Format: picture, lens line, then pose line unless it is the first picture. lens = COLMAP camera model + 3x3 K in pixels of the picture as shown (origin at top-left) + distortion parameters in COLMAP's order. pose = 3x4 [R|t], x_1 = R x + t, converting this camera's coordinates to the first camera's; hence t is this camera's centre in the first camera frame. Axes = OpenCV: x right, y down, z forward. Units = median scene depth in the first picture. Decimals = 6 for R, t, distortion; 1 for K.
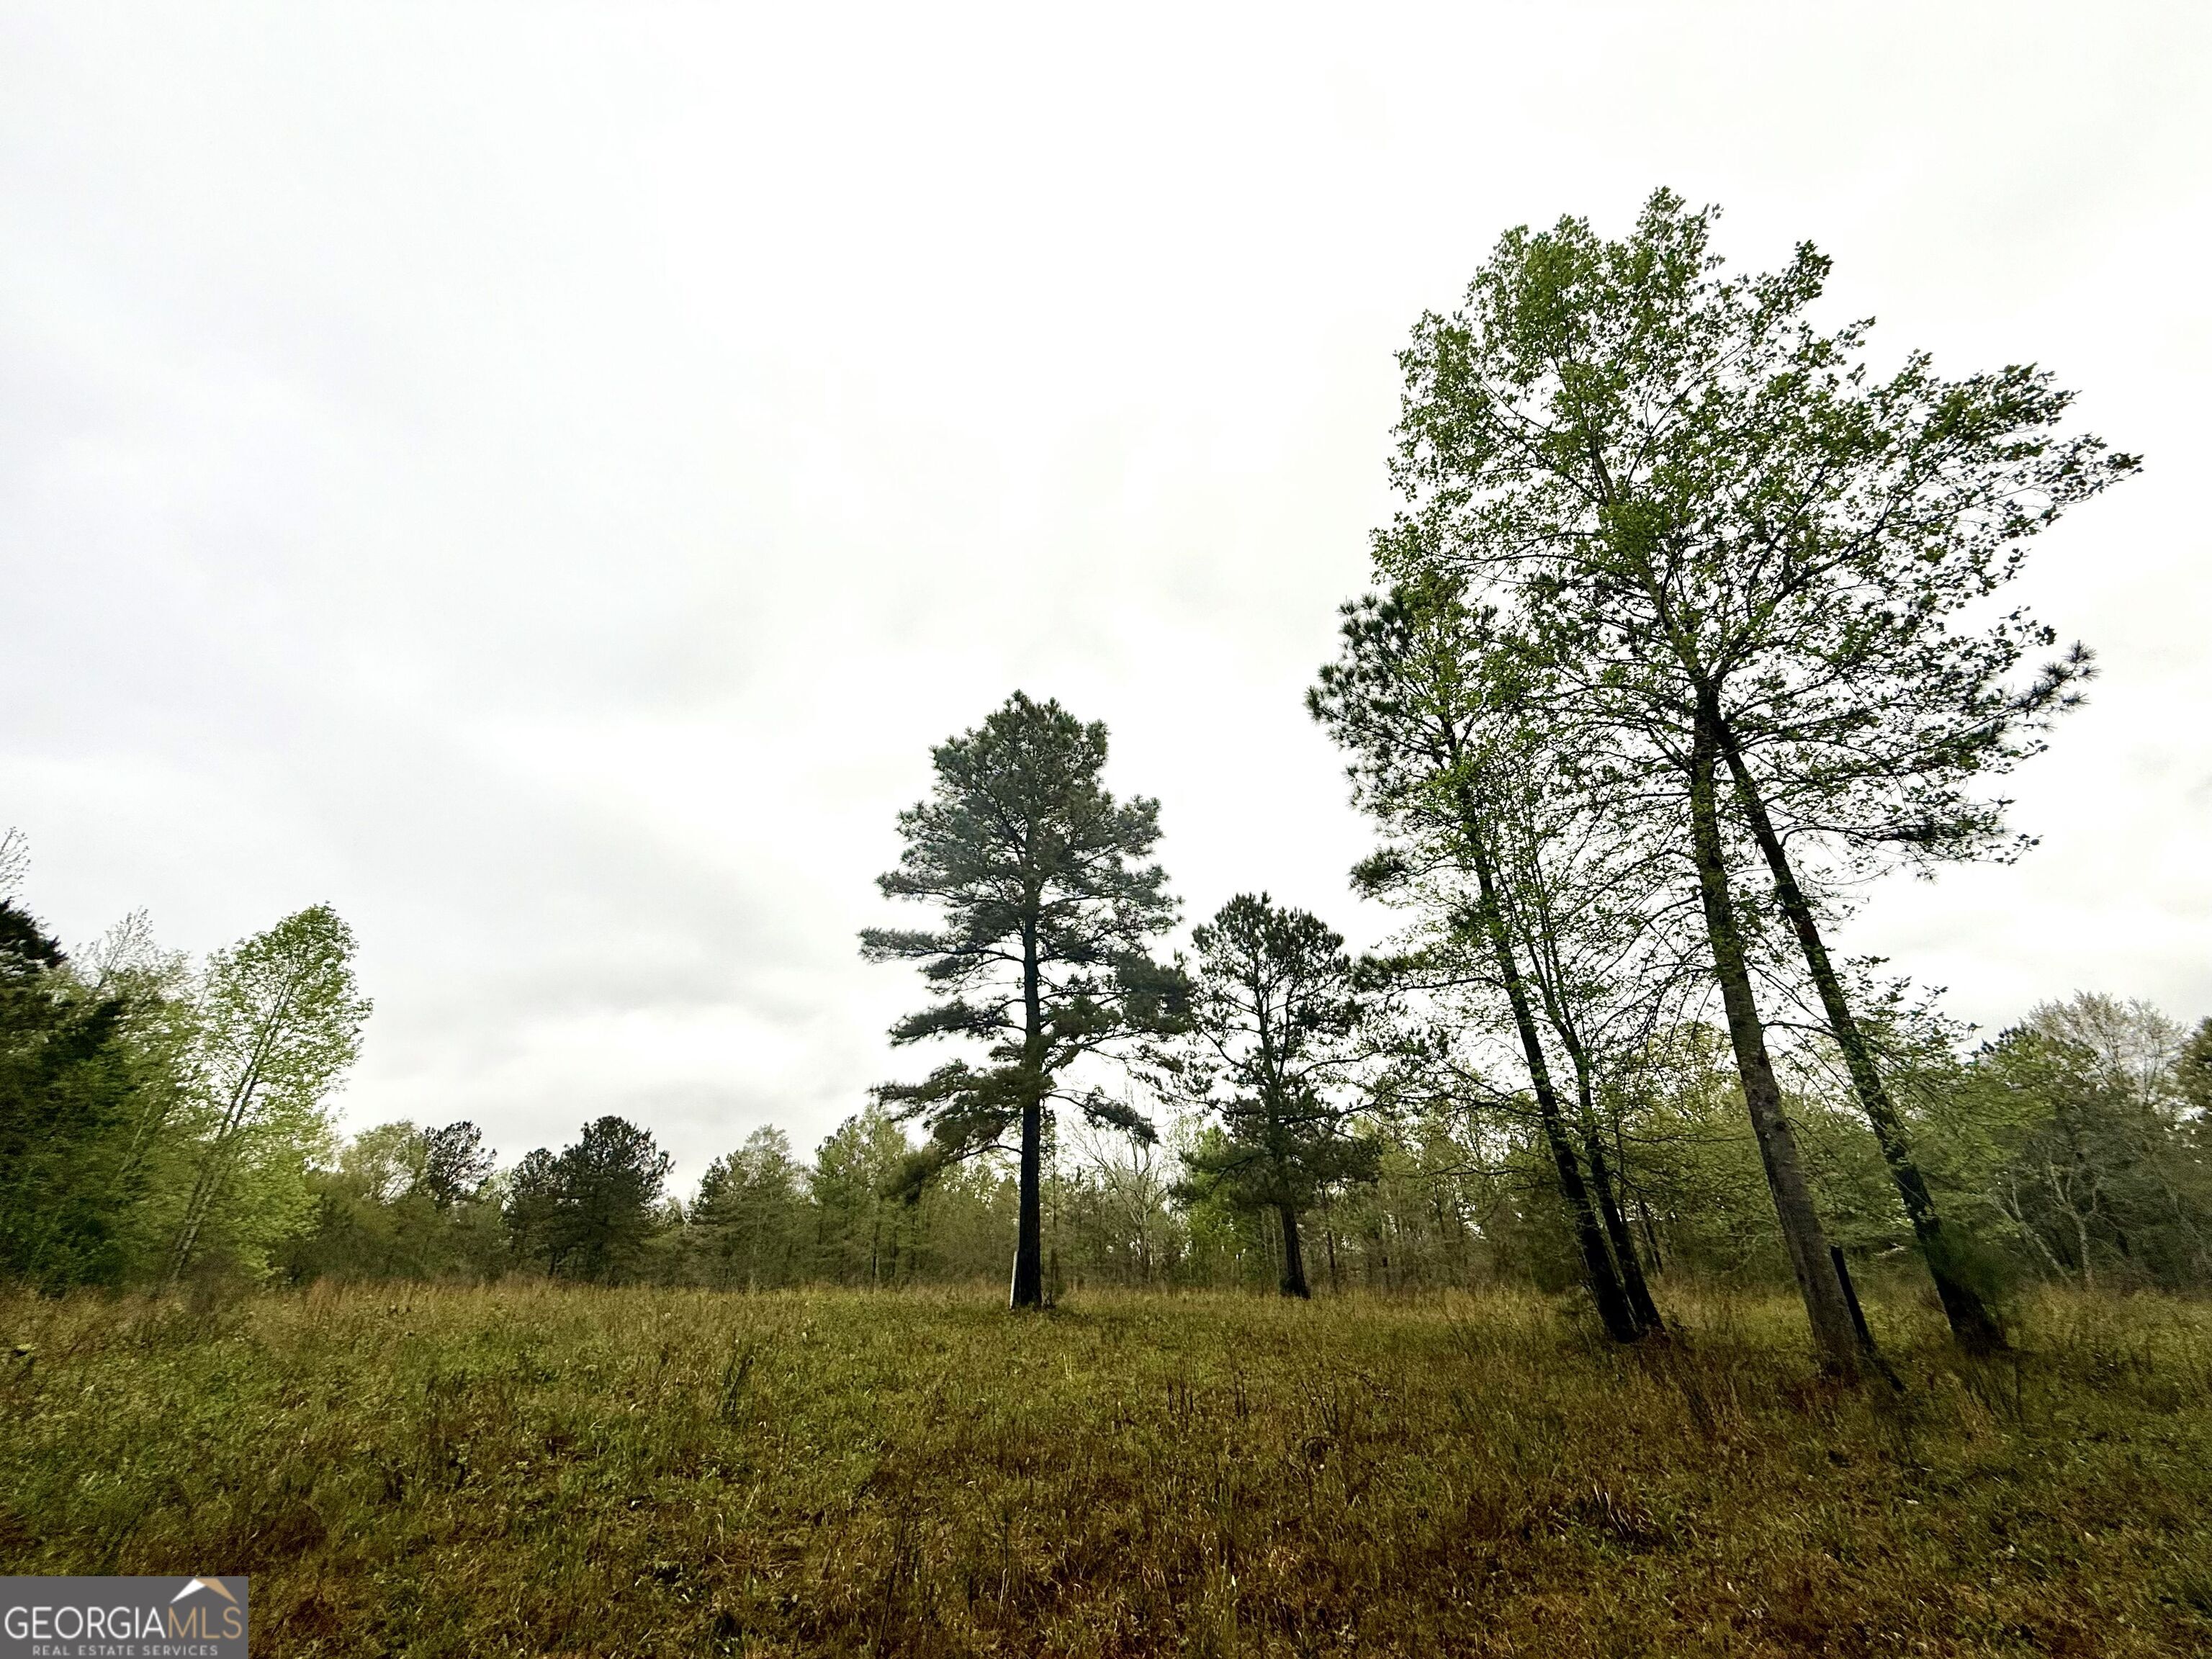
lens RADIAL K [[875.4, 0, 1106.0], [0, 875.4, 829.5], [0, 0, 1]] dist [0.000704, -0.000143]
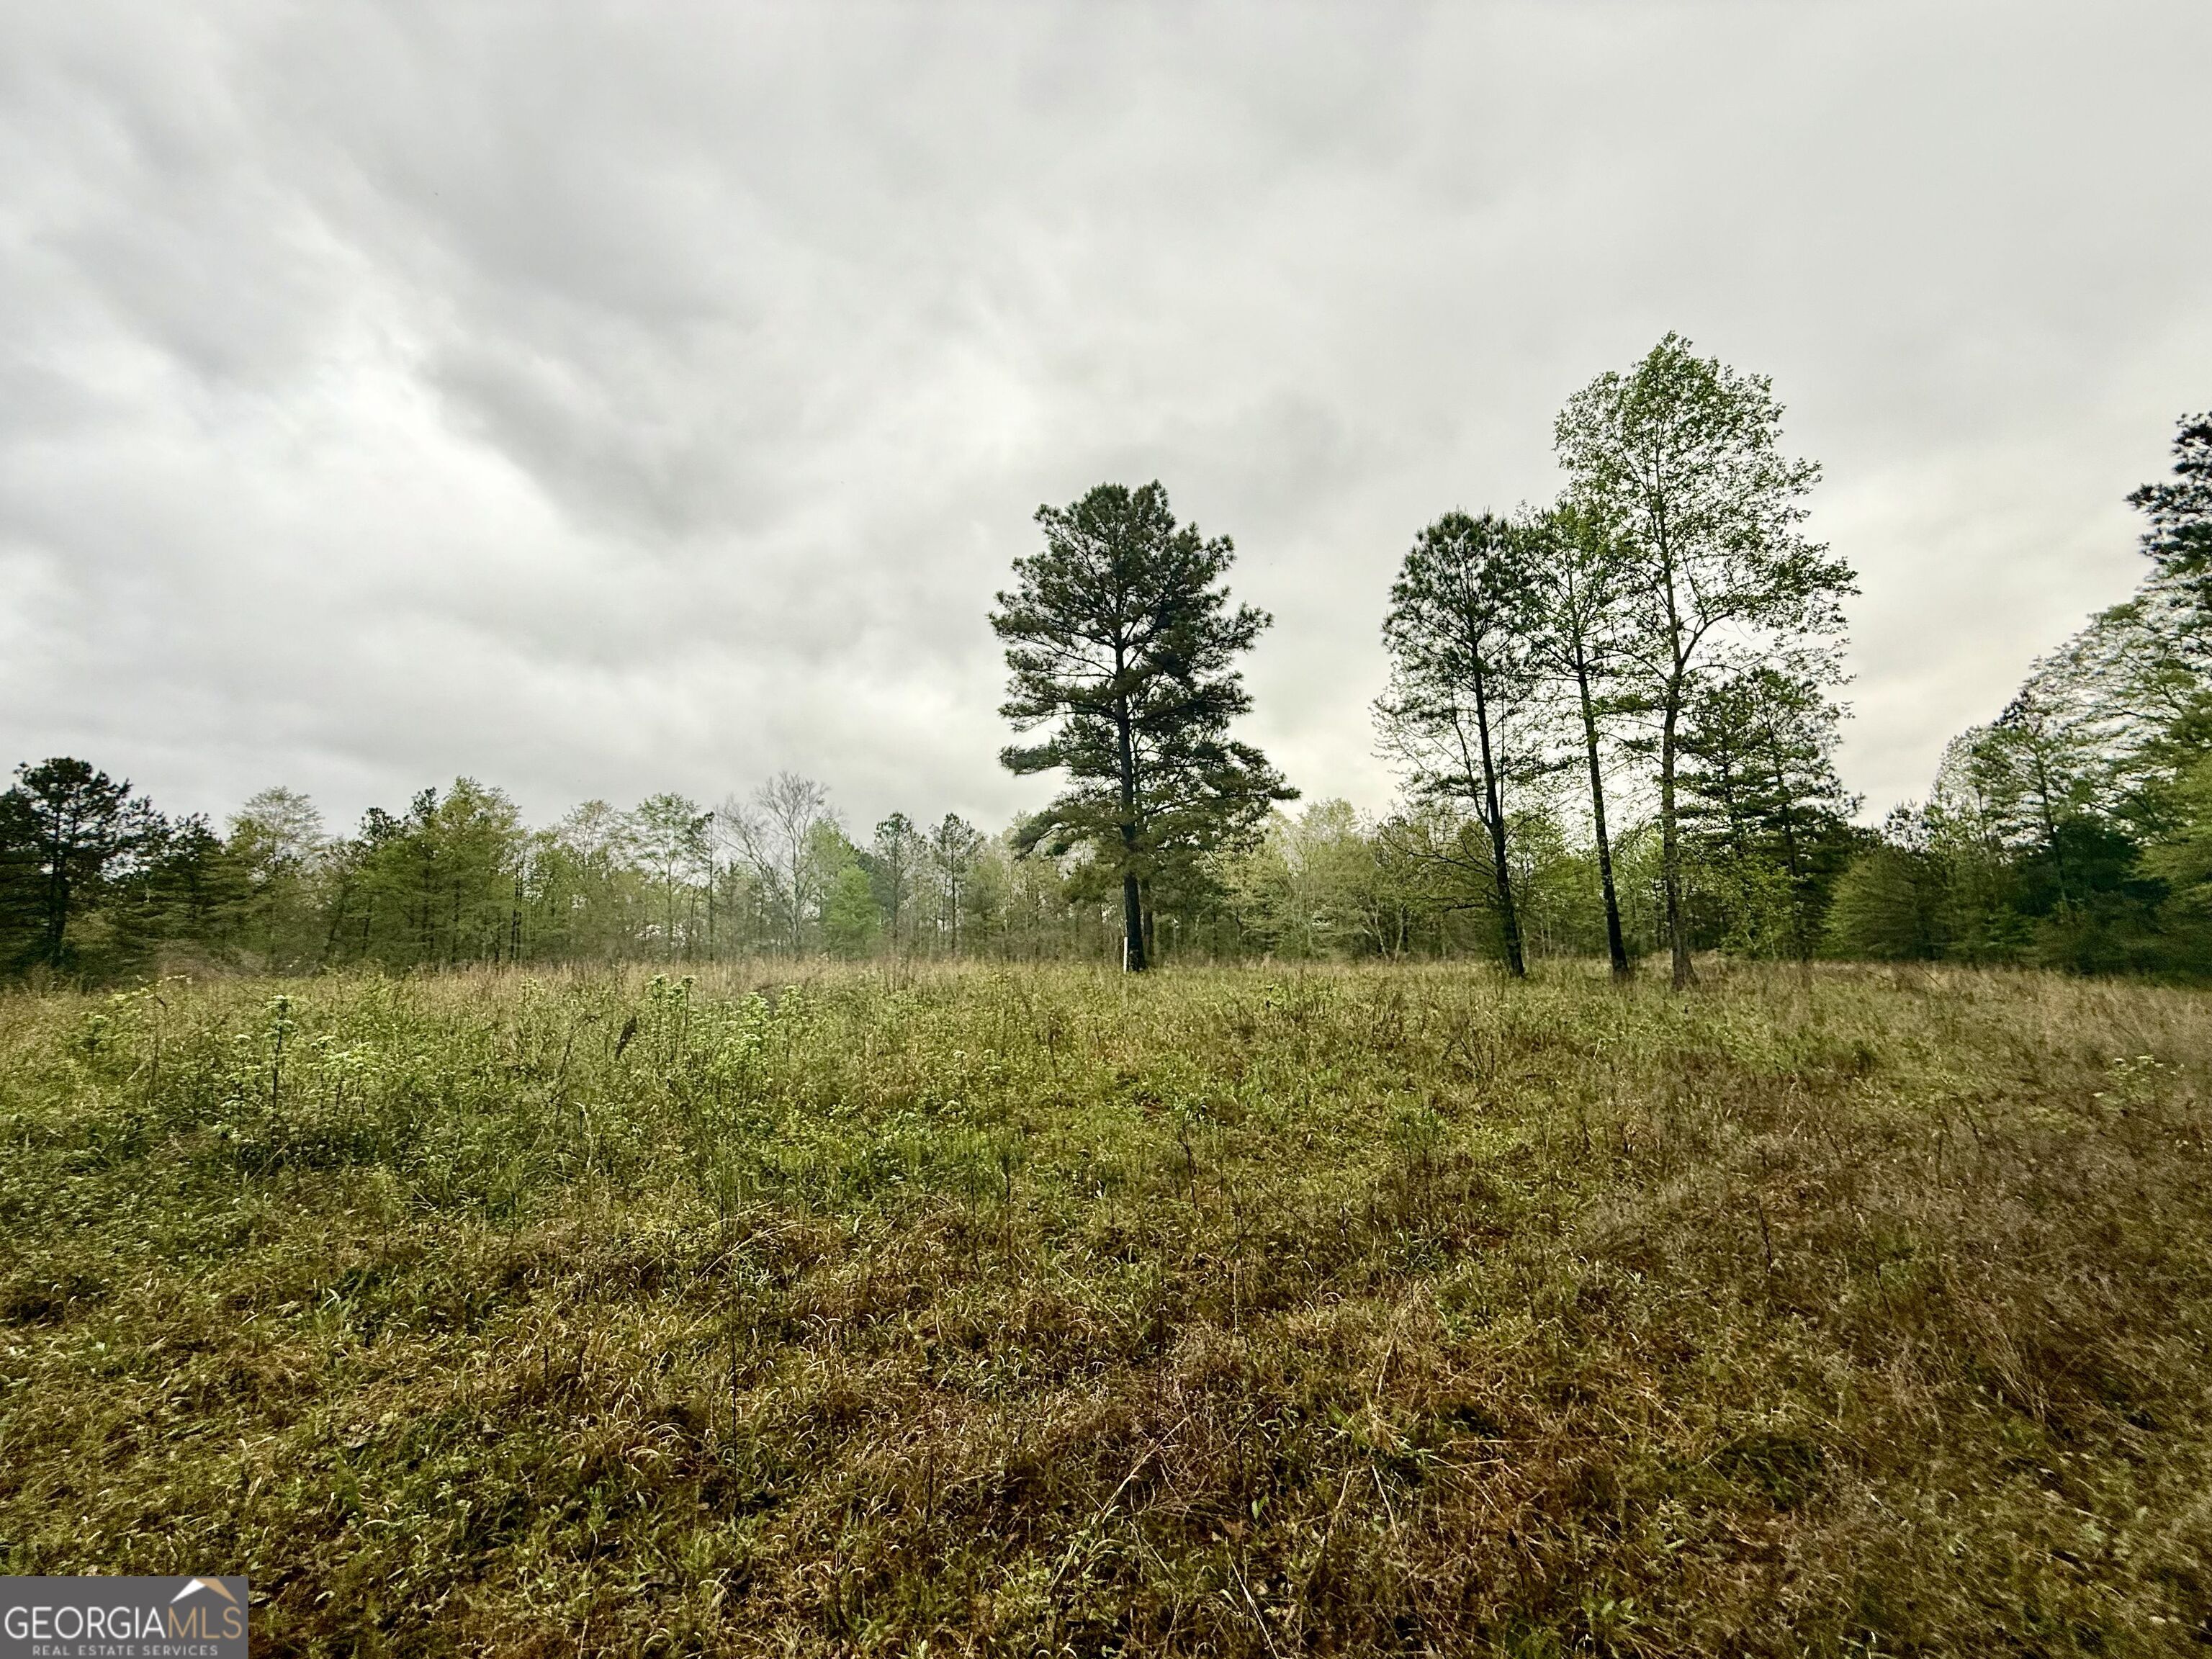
lens RADIAL K [[875.4, 0, 1106.0], [0, 875.4, 829.5], [0, 0, 1]] dist [0.000704, -0.000143]
pose [[0.828962, 0.075445, 0.554194, -0.768577], [-0.248751, 0.937200, 0.244497, -0.000091], [-0.500945, -0.340535, 0.795670, -0.004291]]
